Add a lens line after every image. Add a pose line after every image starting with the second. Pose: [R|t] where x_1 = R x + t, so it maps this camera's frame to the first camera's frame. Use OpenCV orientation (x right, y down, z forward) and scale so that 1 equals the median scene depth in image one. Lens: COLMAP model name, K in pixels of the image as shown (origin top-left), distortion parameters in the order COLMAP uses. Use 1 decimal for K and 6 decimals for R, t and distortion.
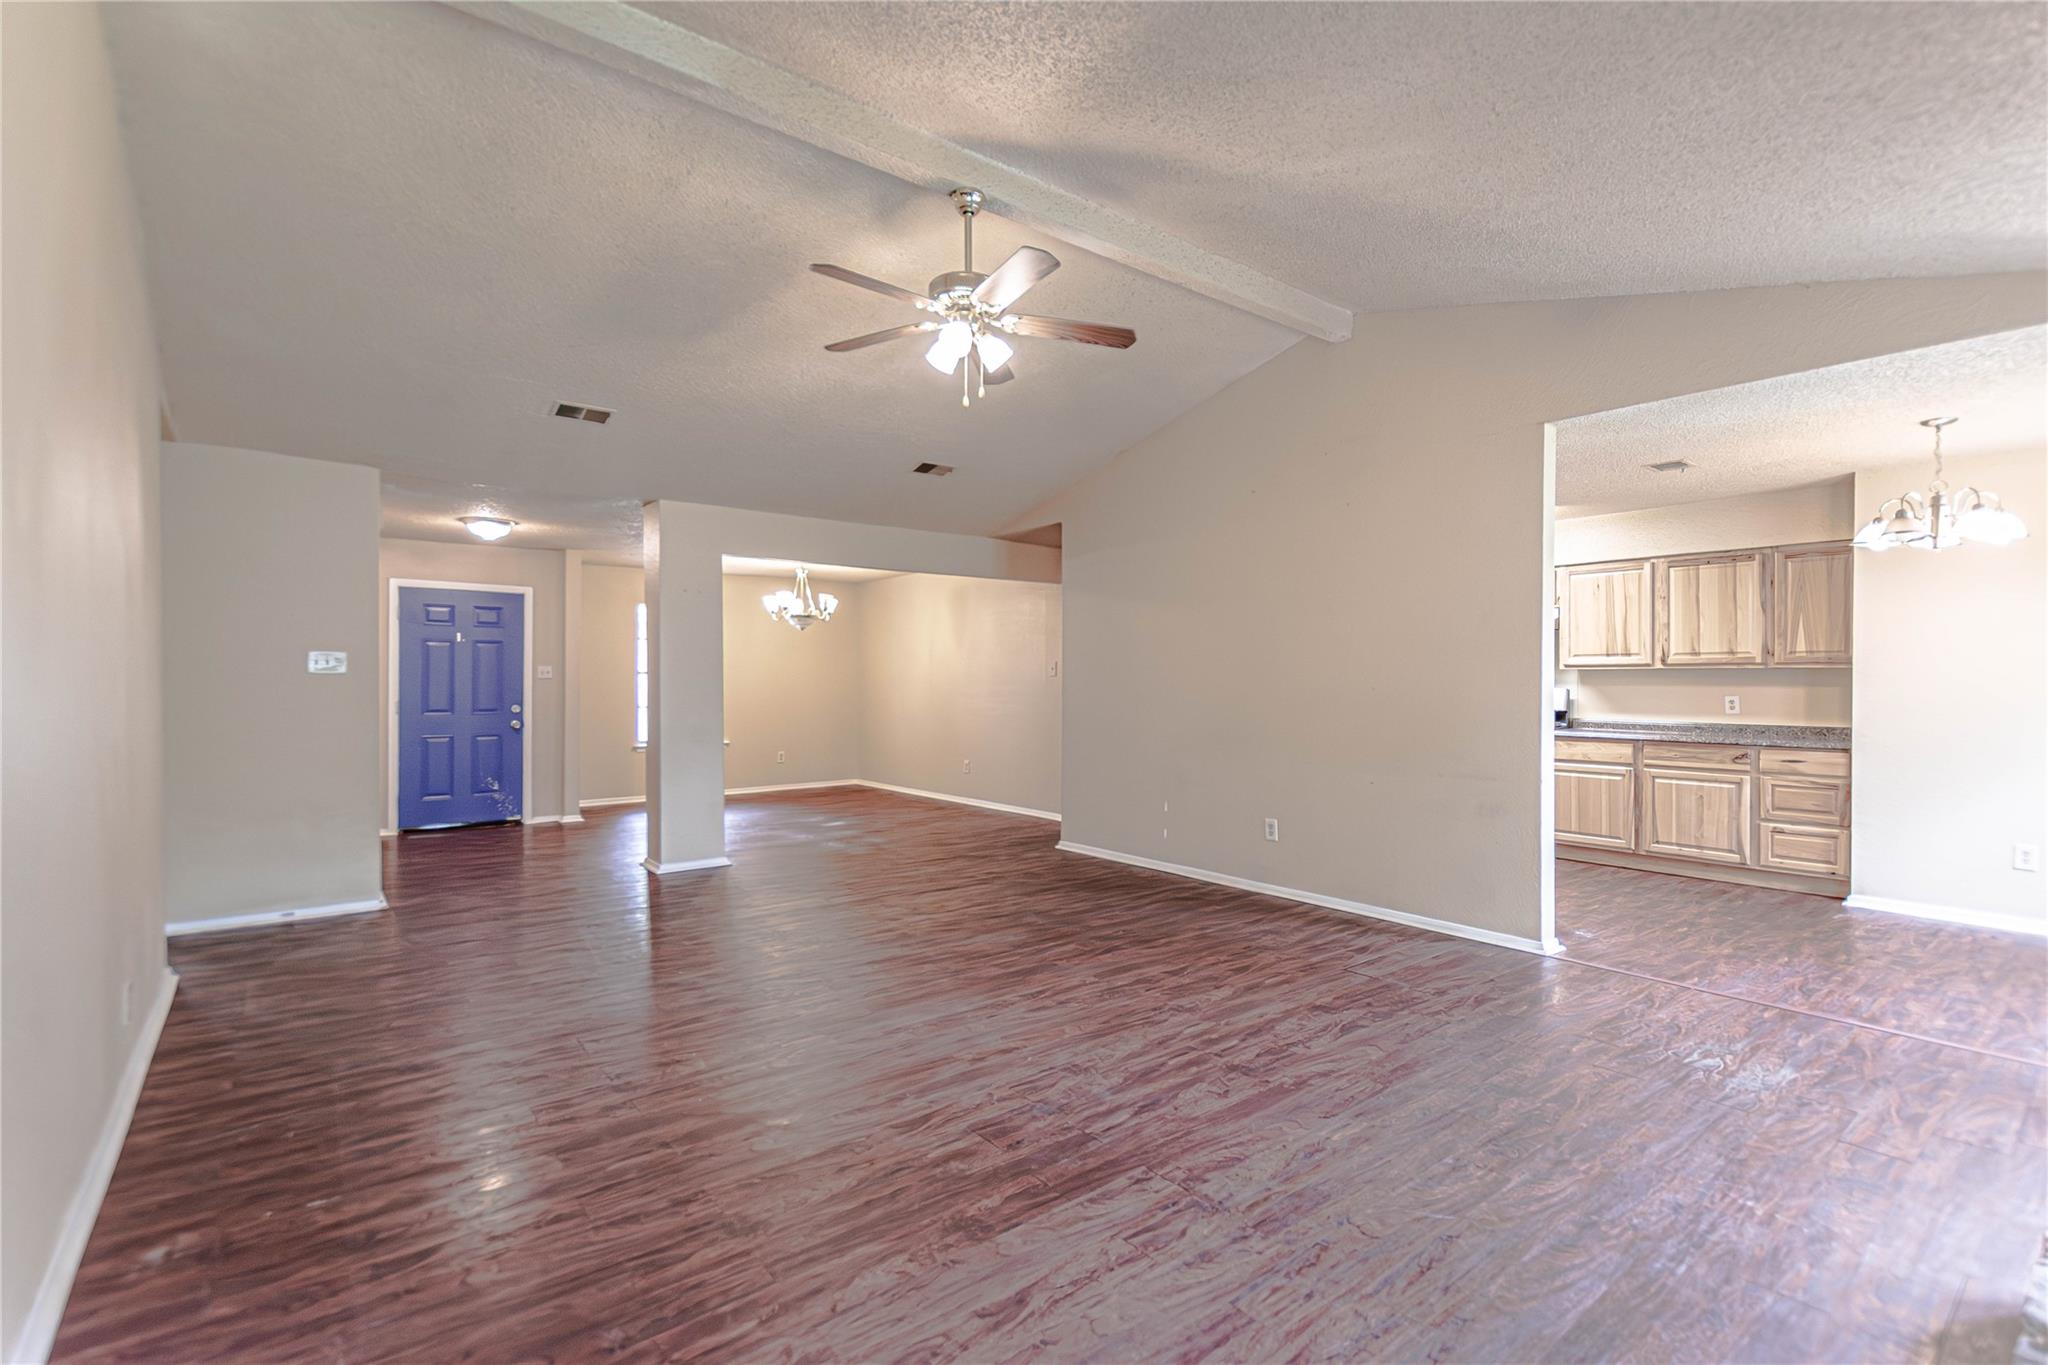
lens RADIAL K [[849.1, 0, 1070.3], [0, 849.1, 672.2], [0, 0, 1]] dist [0.001385, 0.000384]
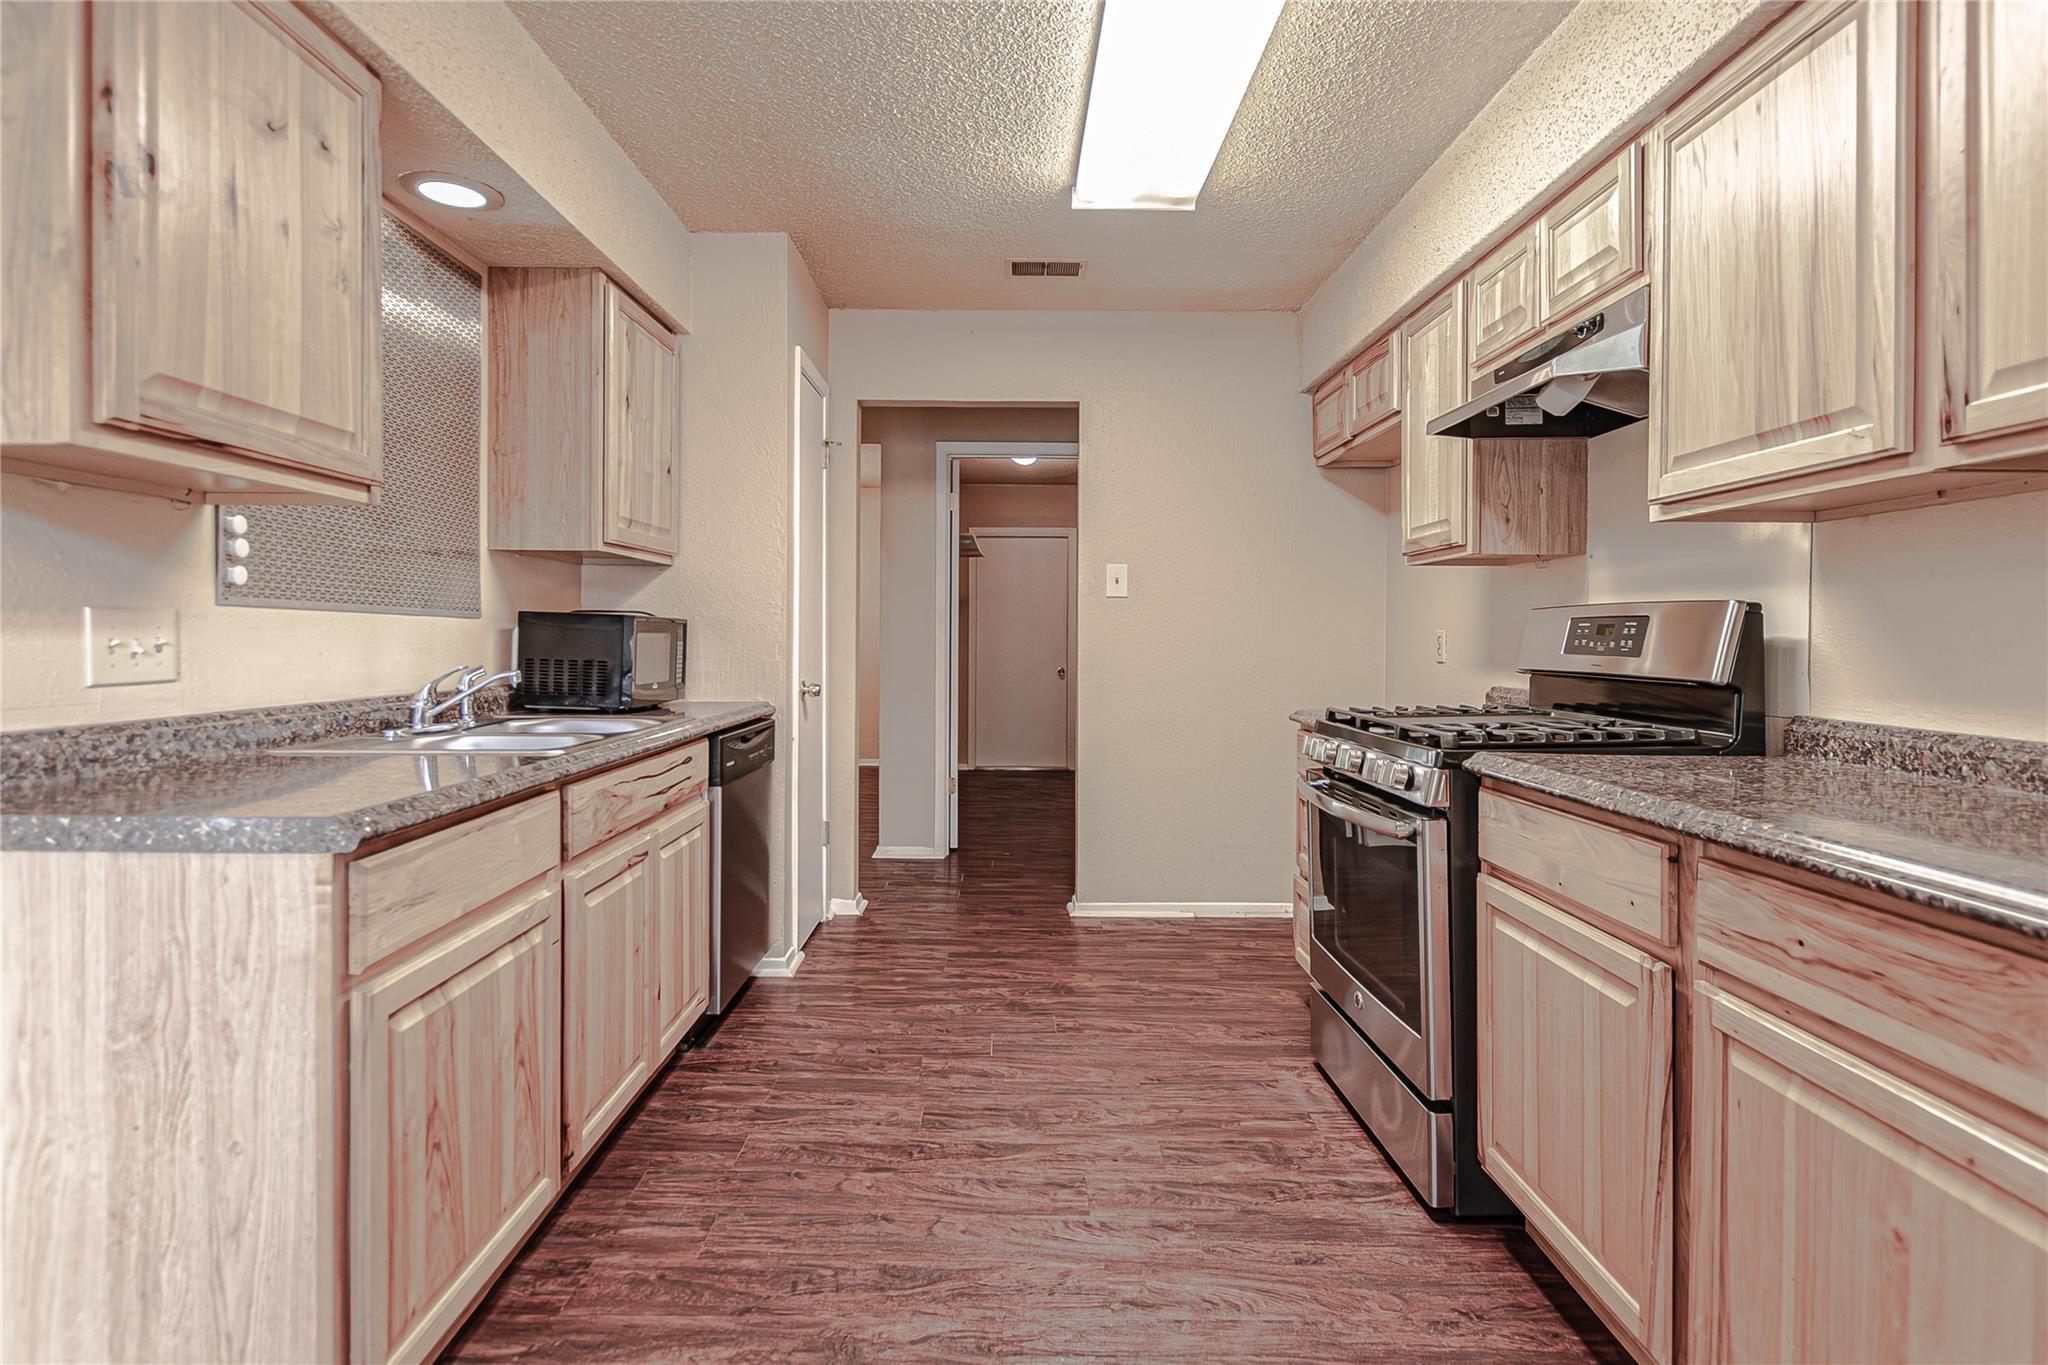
lens RADIAL K [[1032.3, 0, 991.8], [0, 1032.3, 637.0], [0, 0, 1]] dist [0.002516, 0.000086]
pose [[0.792639, 0.002374, -0.609687, 0.728213], [0.001554, 0.999981, 0.005913, 0.034416], [0.609689, -0.005634, 0.792621, 0.751065]]
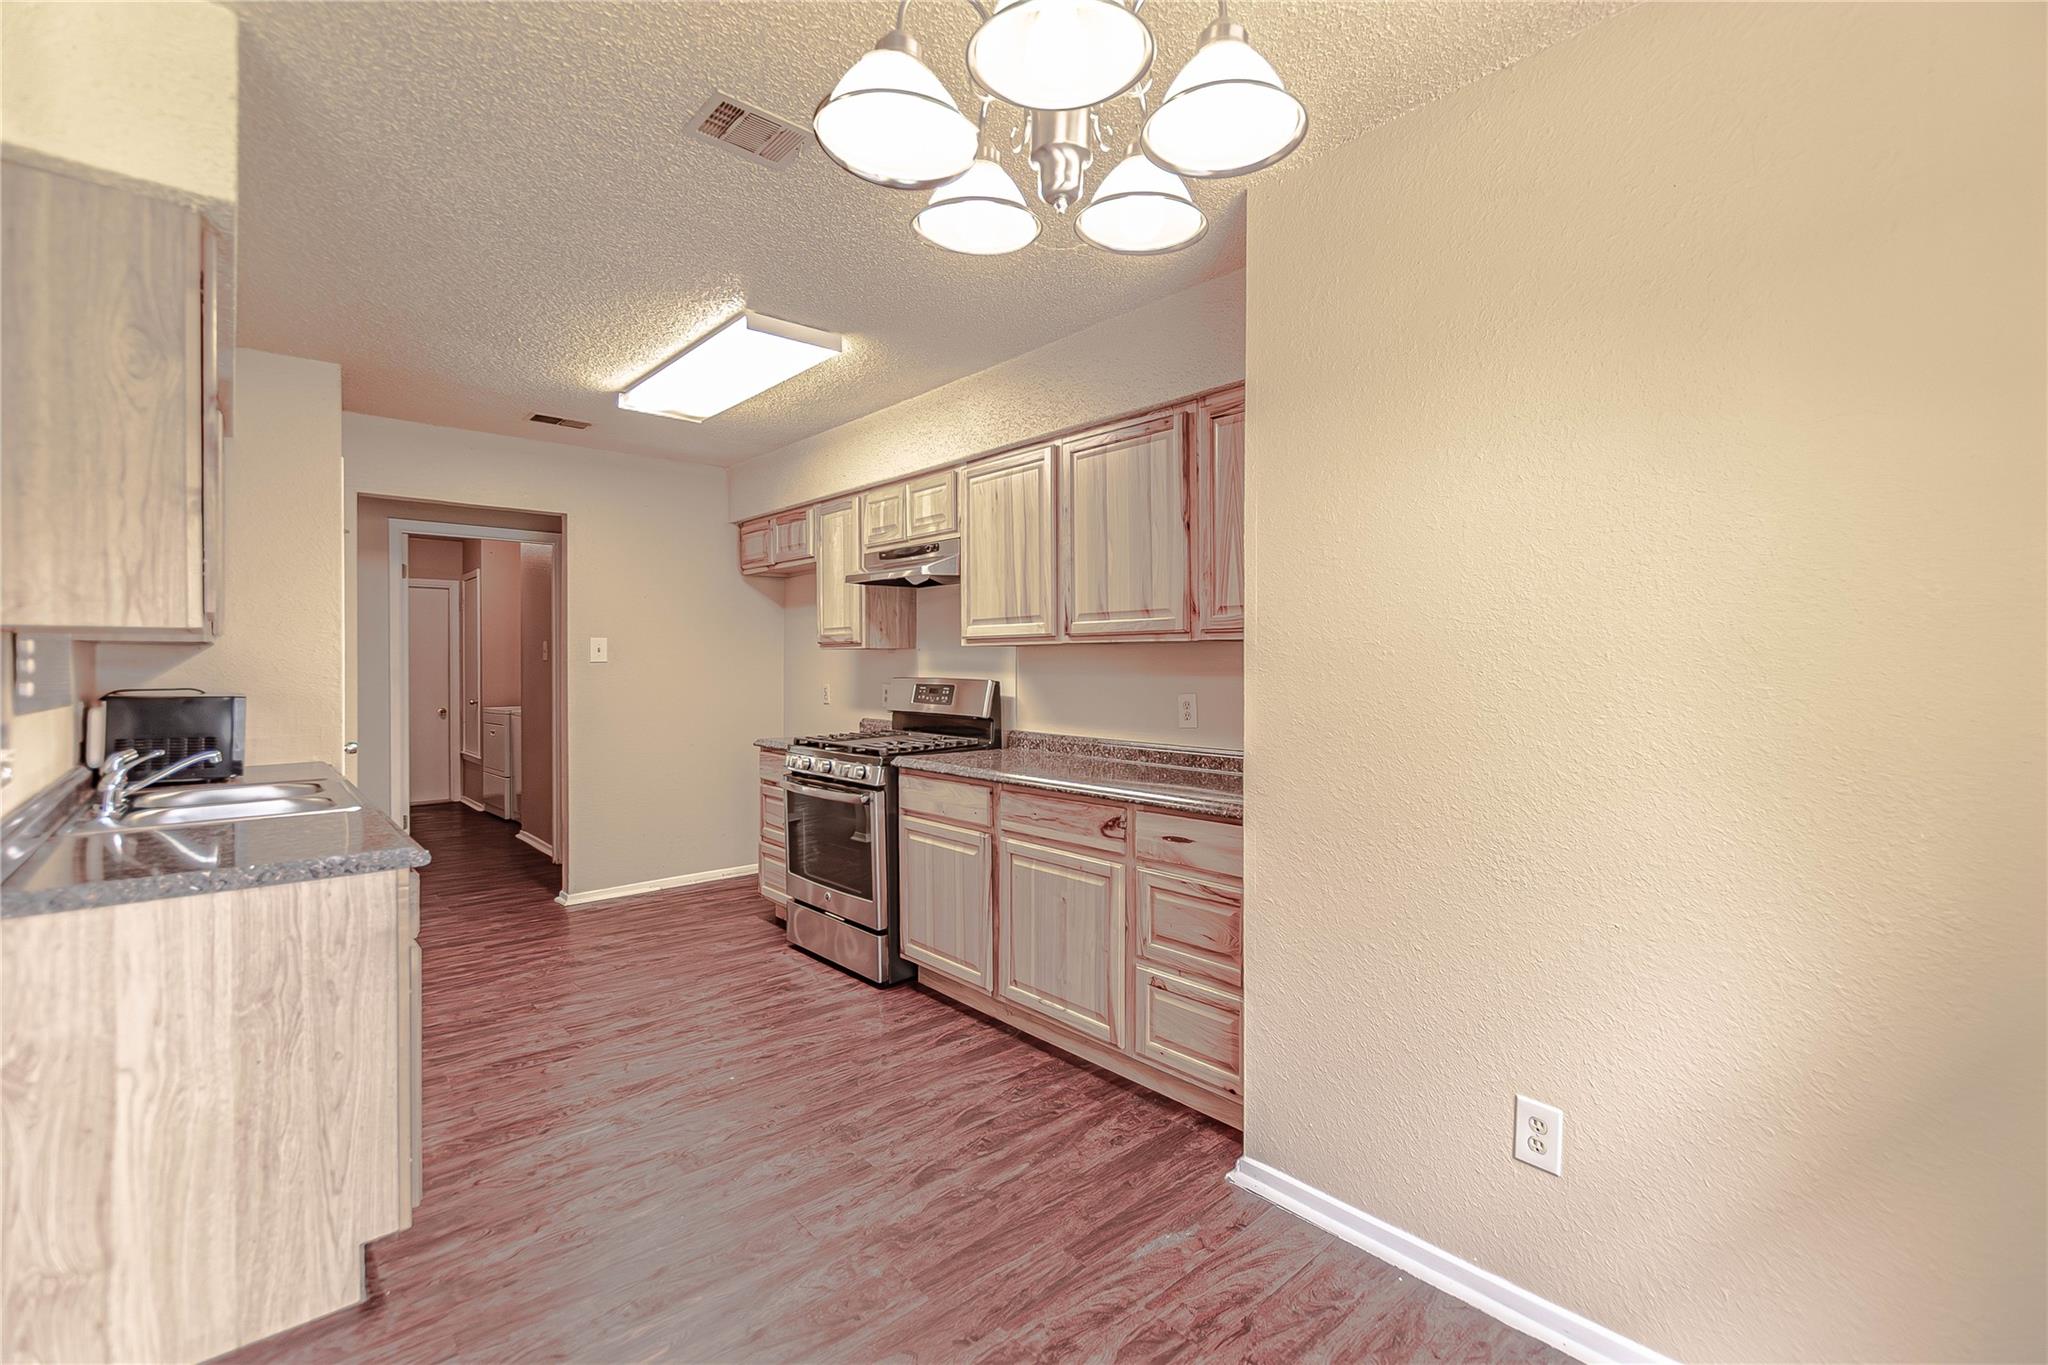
lens RADIAL K [[864.6, 0, 1008.6], [0, 864.6, 664.9], [0, 0, 1]] dist [-0.001451, -0.000009]
pose [[0.997954, -0.007106, 0.063534, 0.681768], [0.006628, 0.999948, 0.007735, 0.005034], [-0.063586, -0.007298, 0.997950, 0.500769]]
